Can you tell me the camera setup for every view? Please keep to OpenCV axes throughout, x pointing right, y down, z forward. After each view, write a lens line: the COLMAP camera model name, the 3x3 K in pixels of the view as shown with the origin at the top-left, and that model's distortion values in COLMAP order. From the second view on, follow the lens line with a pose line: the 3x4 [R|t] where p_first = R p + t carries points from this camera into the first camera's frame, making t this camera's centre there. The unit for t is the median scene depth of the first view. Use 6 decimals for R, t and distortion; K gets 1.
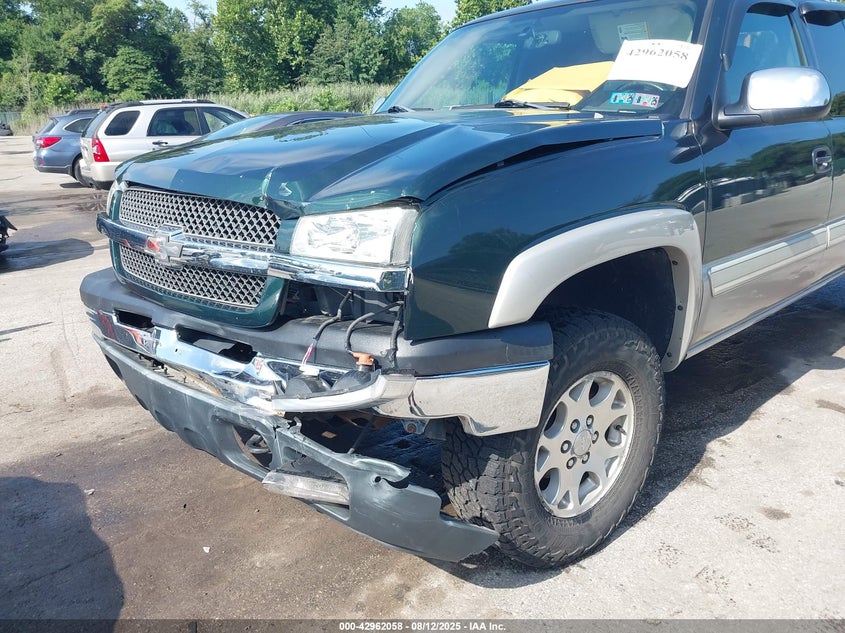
lens RADIAL K [[669.8, 0, 421.9], [0, 669.8, 312.0], [0, 0, 1]] dist [0.017900, -0.011198]
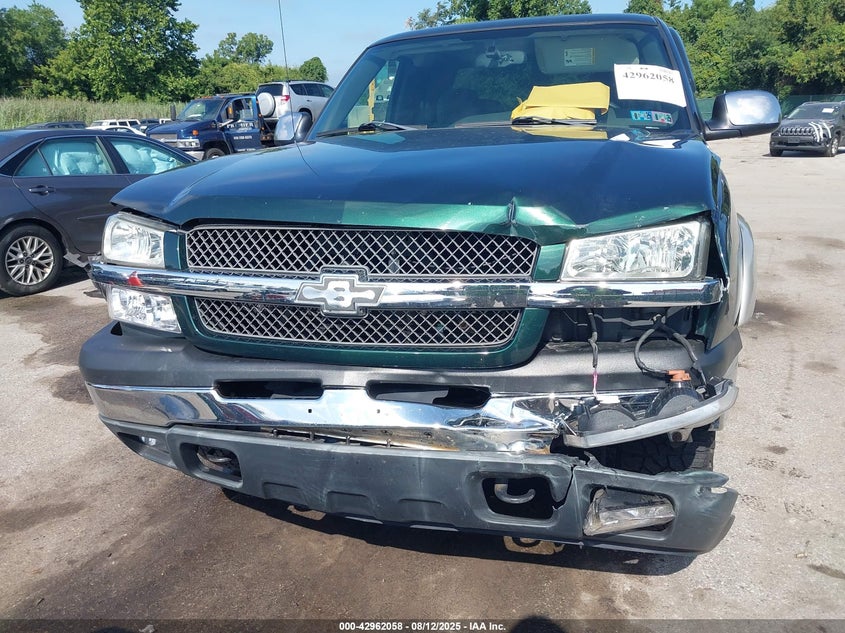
lens RADIAL K [[669.8, 0, 422.9], [0, 669.8, 317.5], [0, 0, 1]] dist [0.017900, -0.011198]
pose [[0.877952, -0.134942, 0.459337, -0.148973], [0.141545, 0.989725, 0.020215, -0.014943], [-0.457345, 0.047269, 0.888032, 0.047361]]
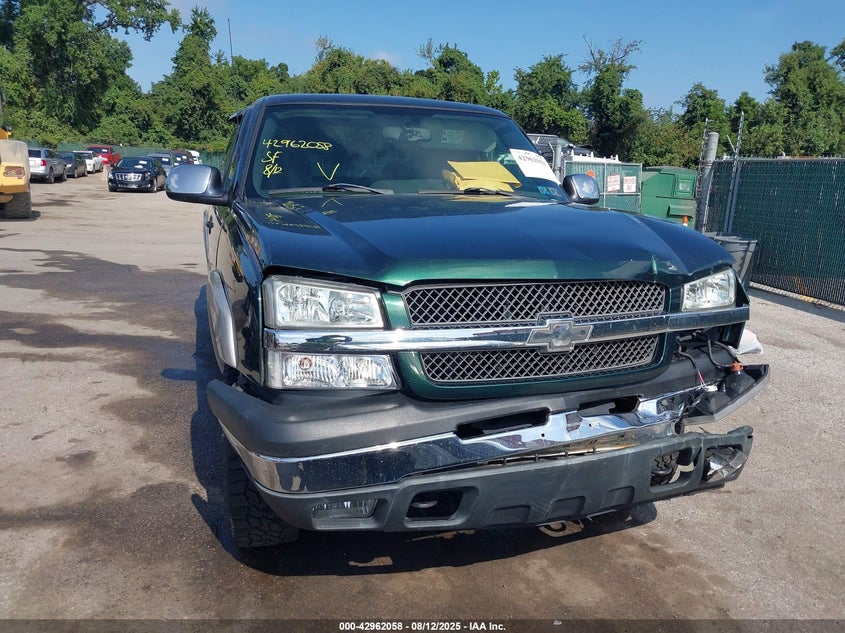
lens RADIAL K [[669.8, 0, 440.6], [0, 669.8, 322.9], [0, 0, 1]] dist [0.017900, -0.011198]
pose [[0.425955, -0.157823, 0.890873, -0.300626], [0.209836, 0.975052, 0.072407, -0.049316], [-0.880074, 0.156095, 0.448446, 0.153385]]
